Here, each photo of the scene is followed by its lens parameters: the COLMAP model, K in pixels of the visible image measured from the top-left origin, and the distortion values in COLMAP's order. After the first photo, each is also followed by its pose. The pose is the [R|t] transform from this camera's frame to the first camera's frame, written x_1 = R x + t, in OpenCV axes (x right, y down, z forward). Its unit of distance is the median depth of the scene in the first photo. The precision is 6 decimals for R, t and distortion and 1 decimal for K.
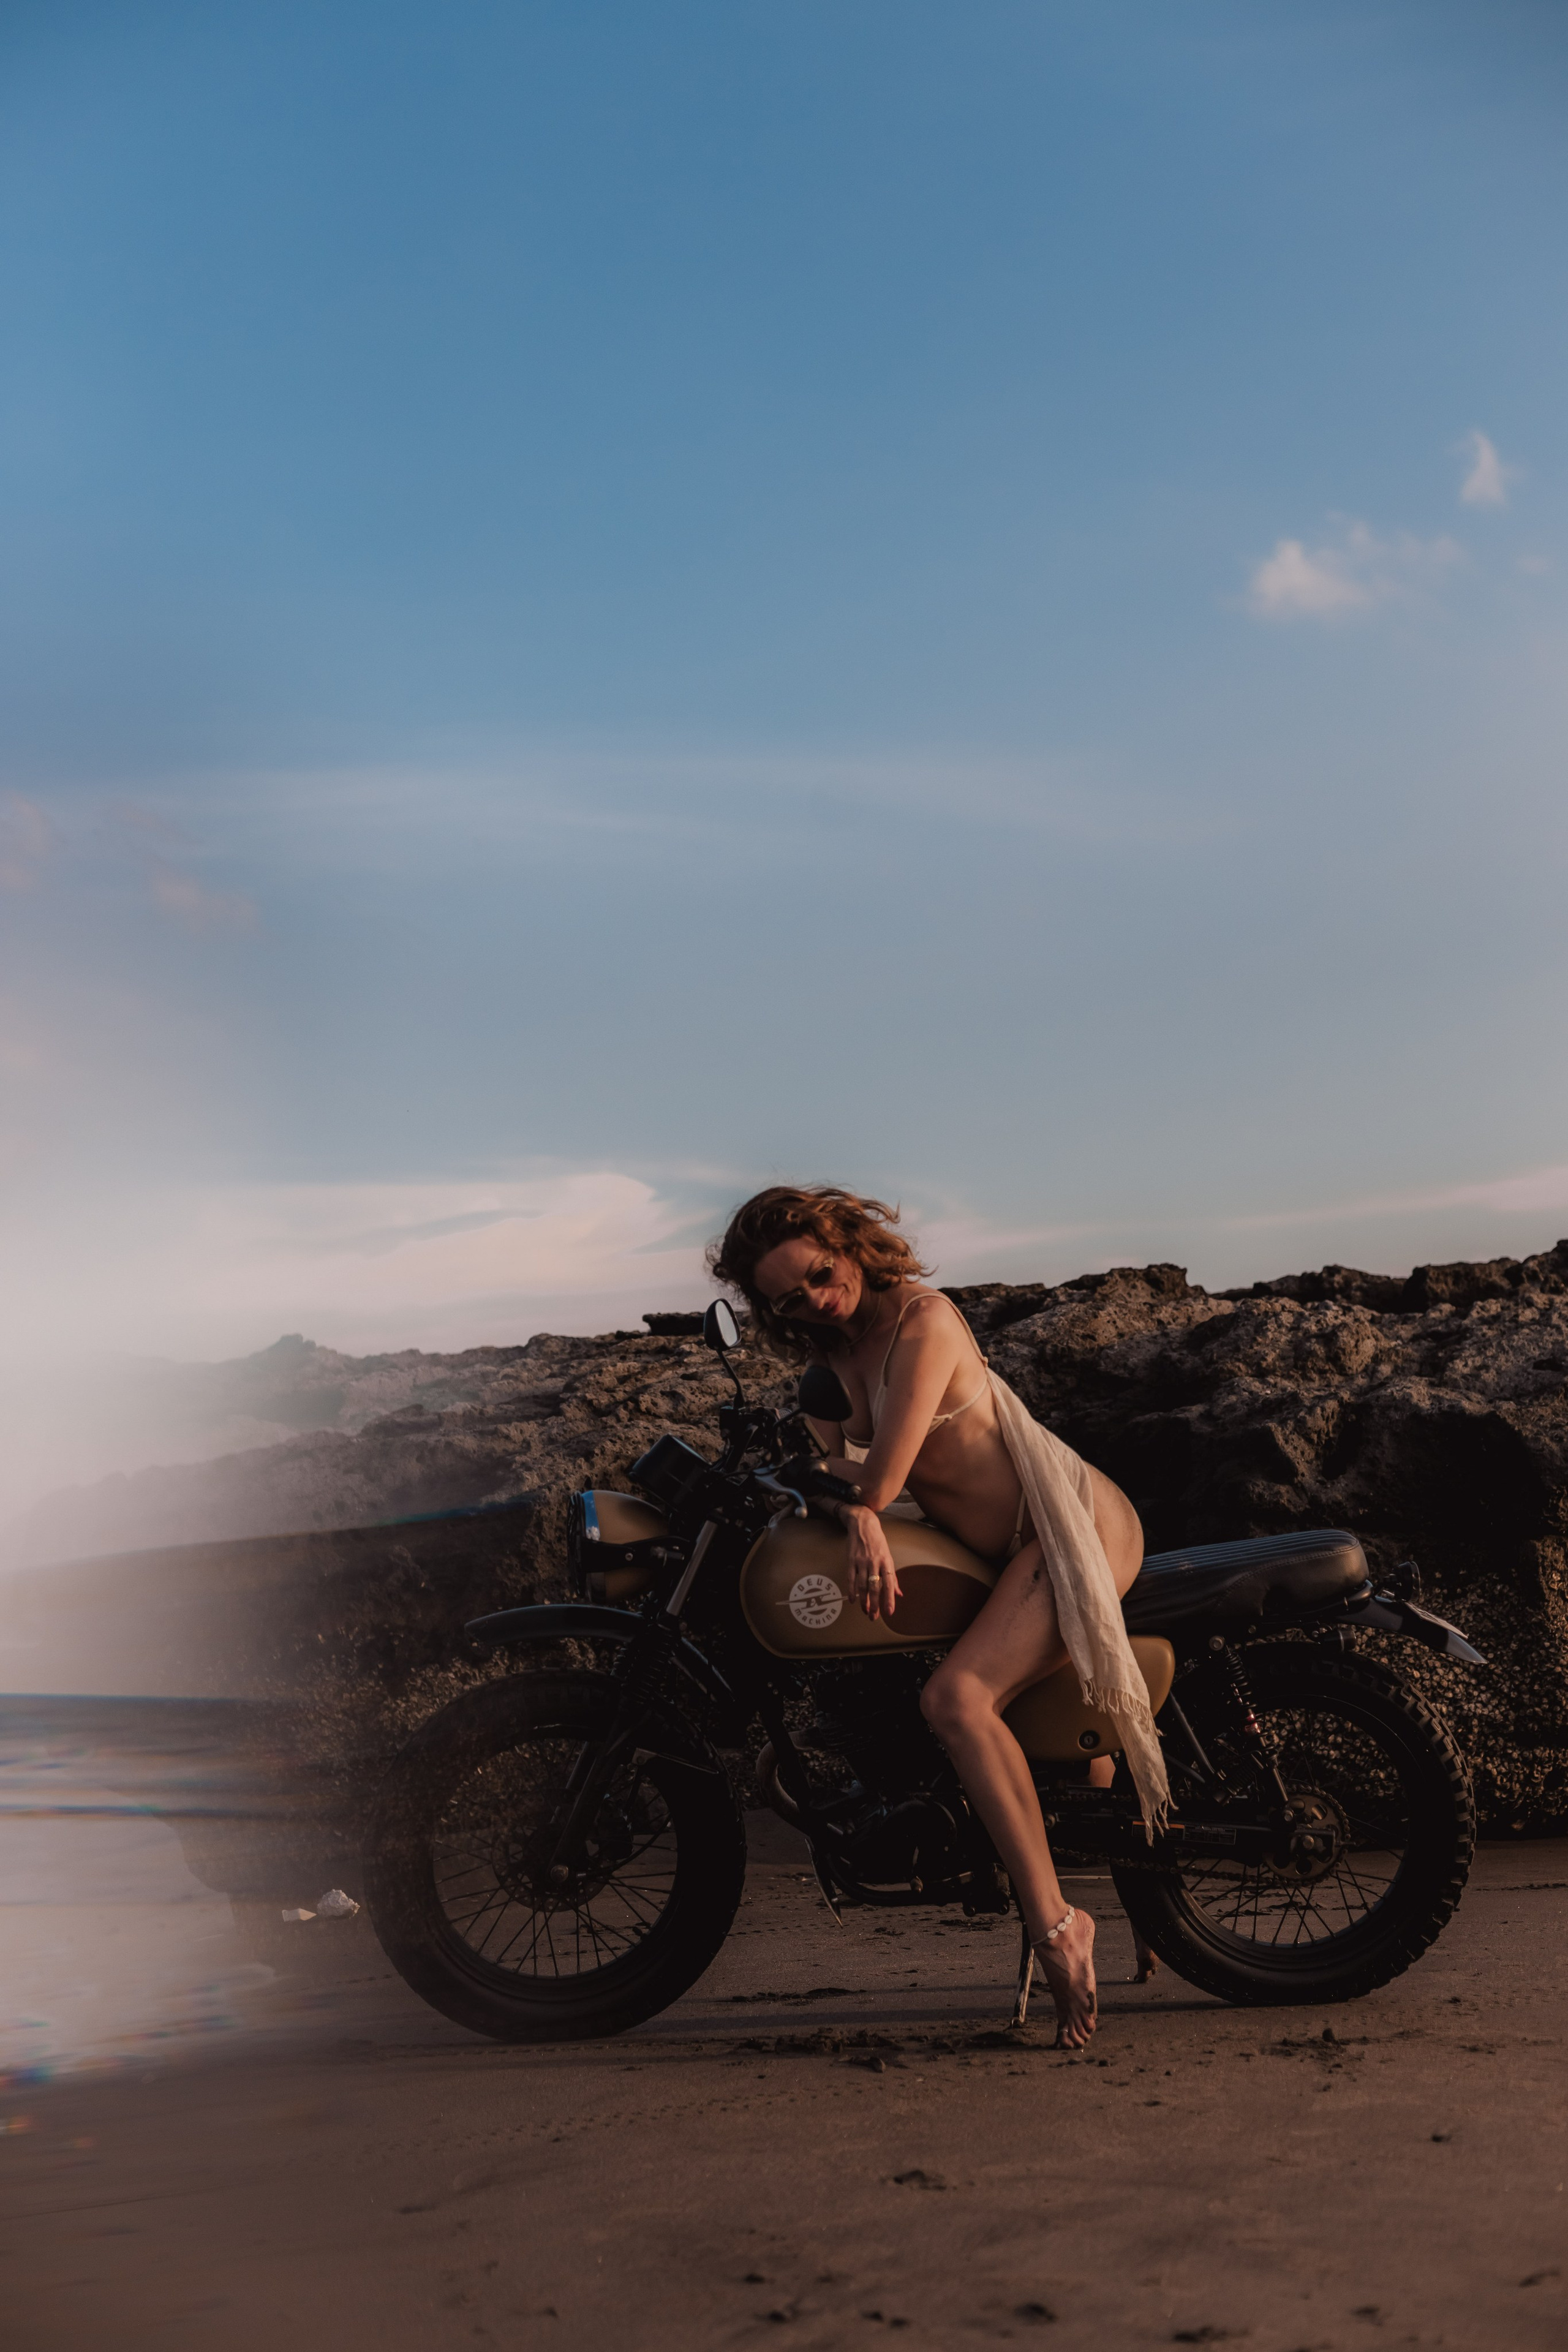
lens RADIAL K [[3356.1, 0, 784.0], [0, 3356.1, 1176.0], [0, 0, 1]] dist [0.017108, -0.101168]
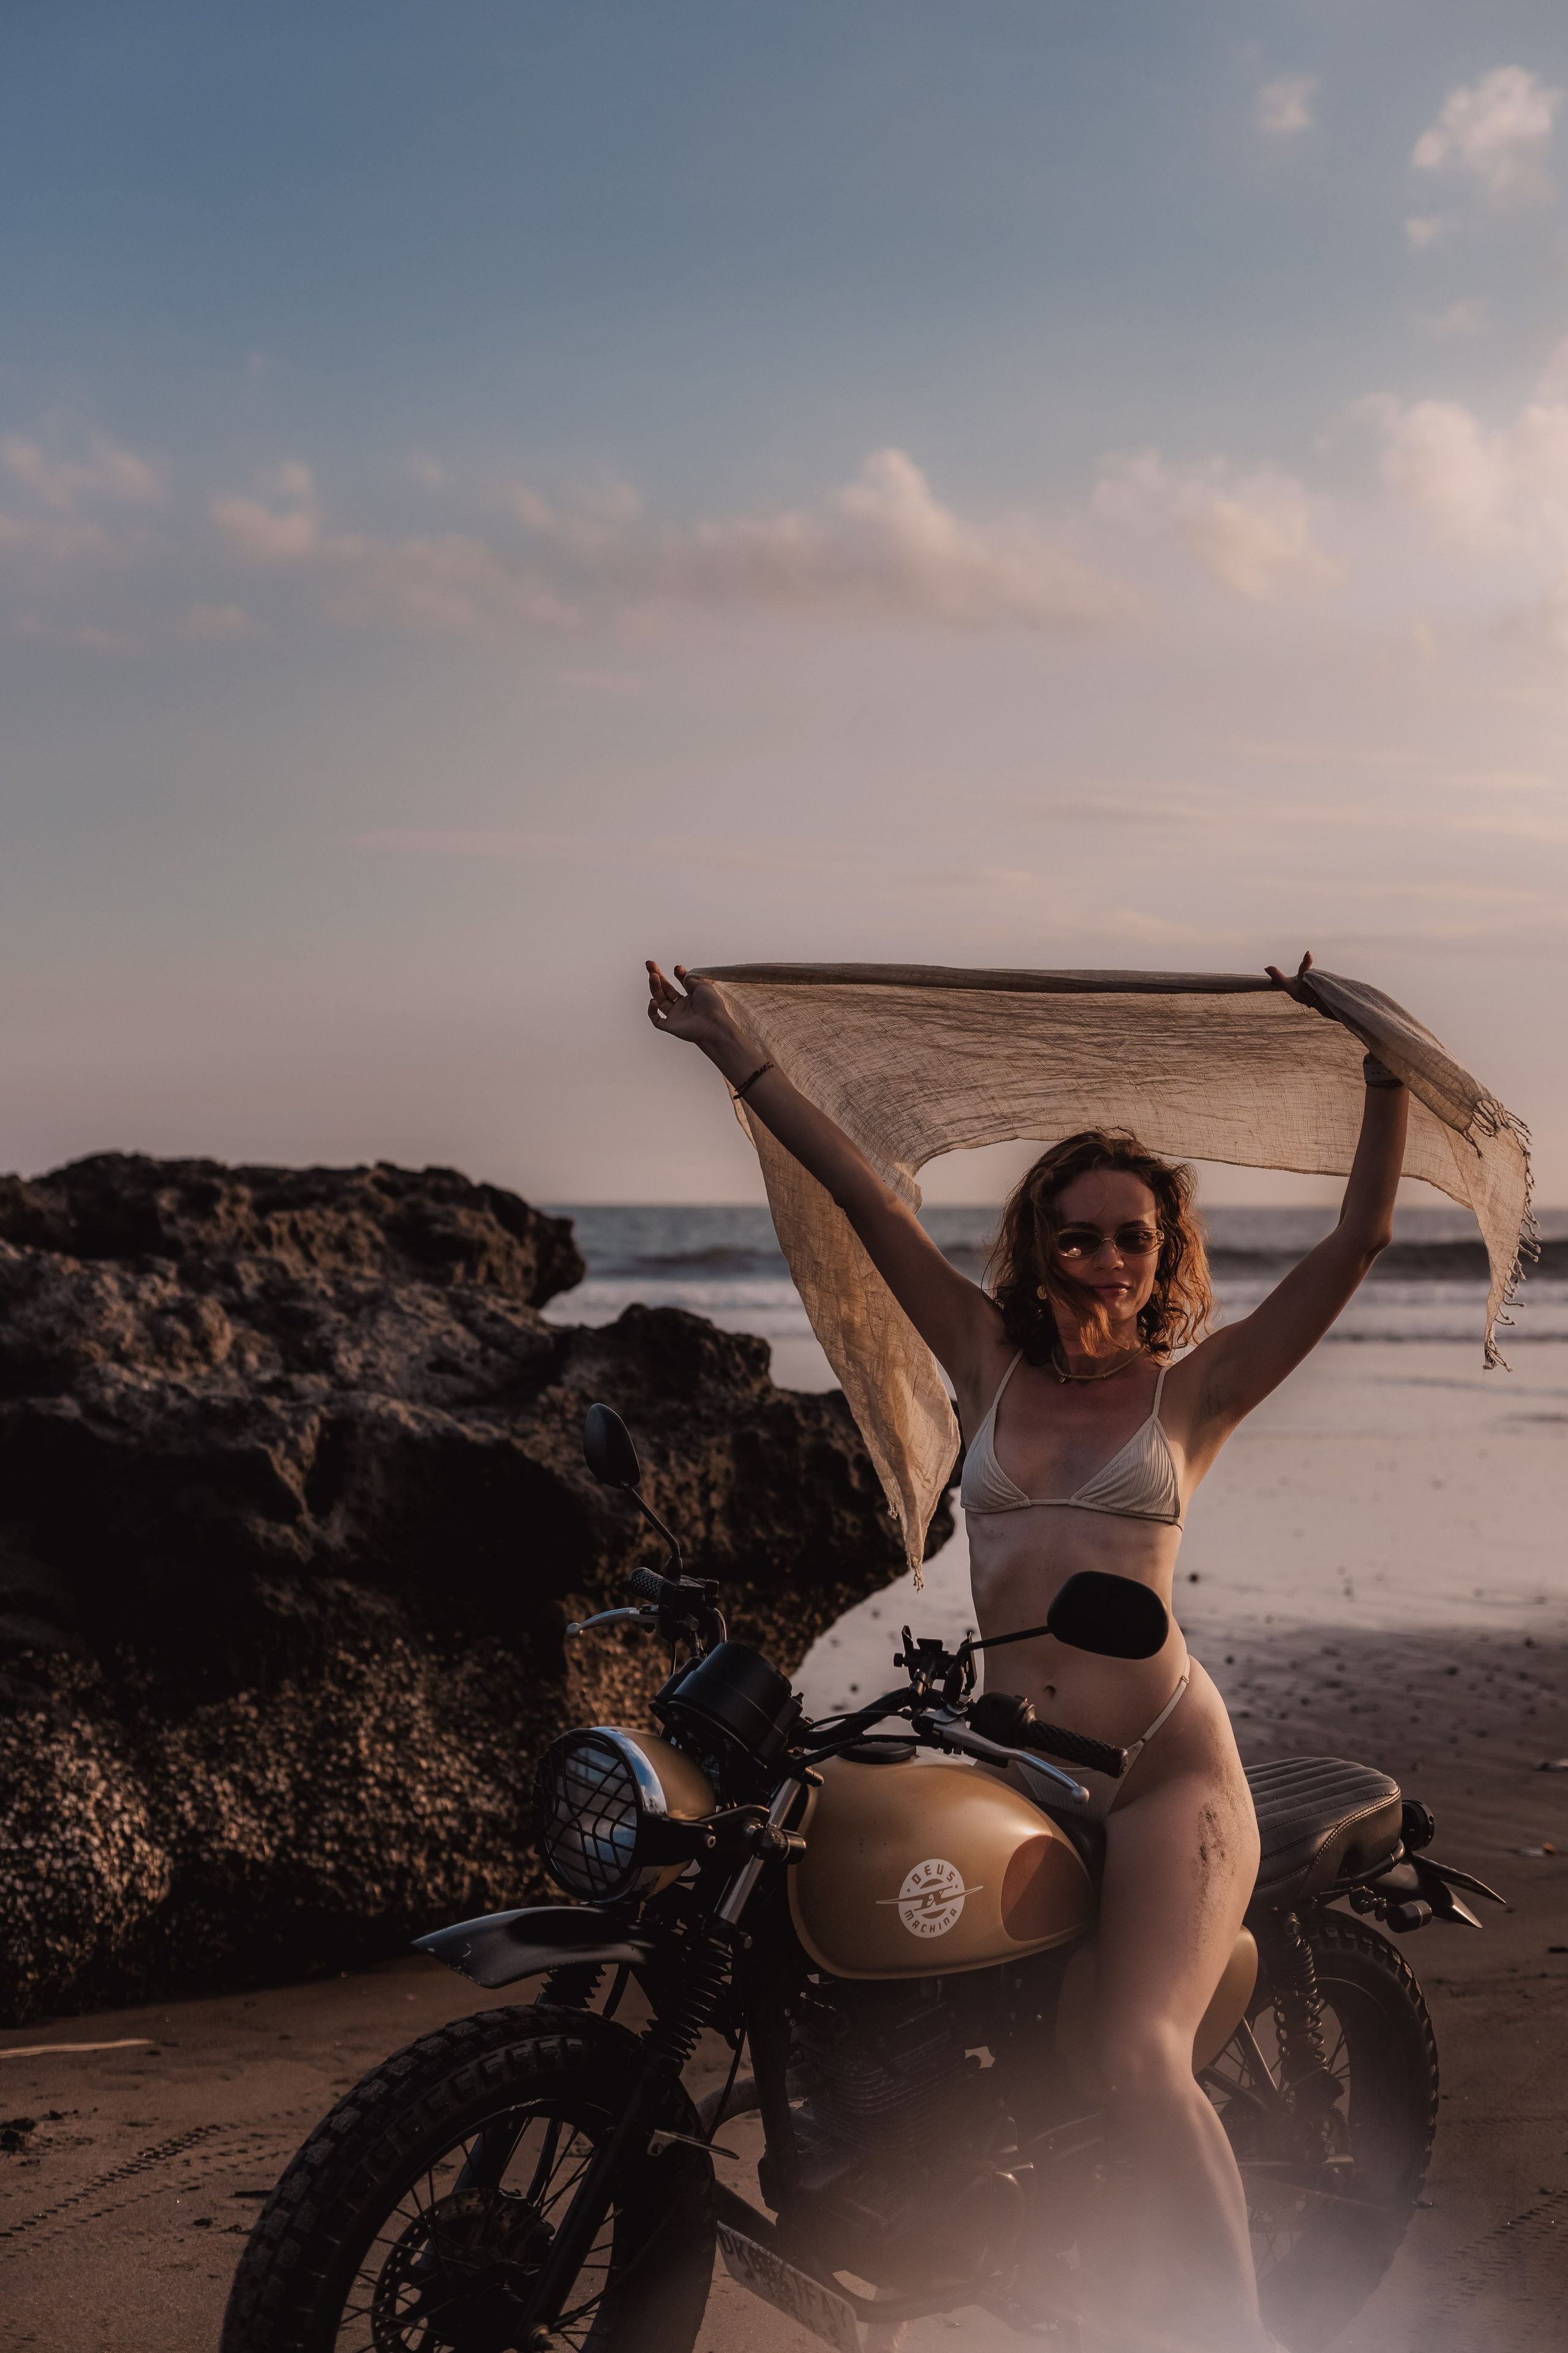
lens RADIAL K [[3513.5, 0, 799.8], [0, 3513.5, 1116.3], [0, 0, 1]] dist [0.009712, -0.129534]
pose [[0.780960, 0.092778, 0.617652, -0.331545], [-0.114788, 0.993382, -0.004079, -0.016953], [-0.613943, -0.067713, 0.786441, 0.337213]]
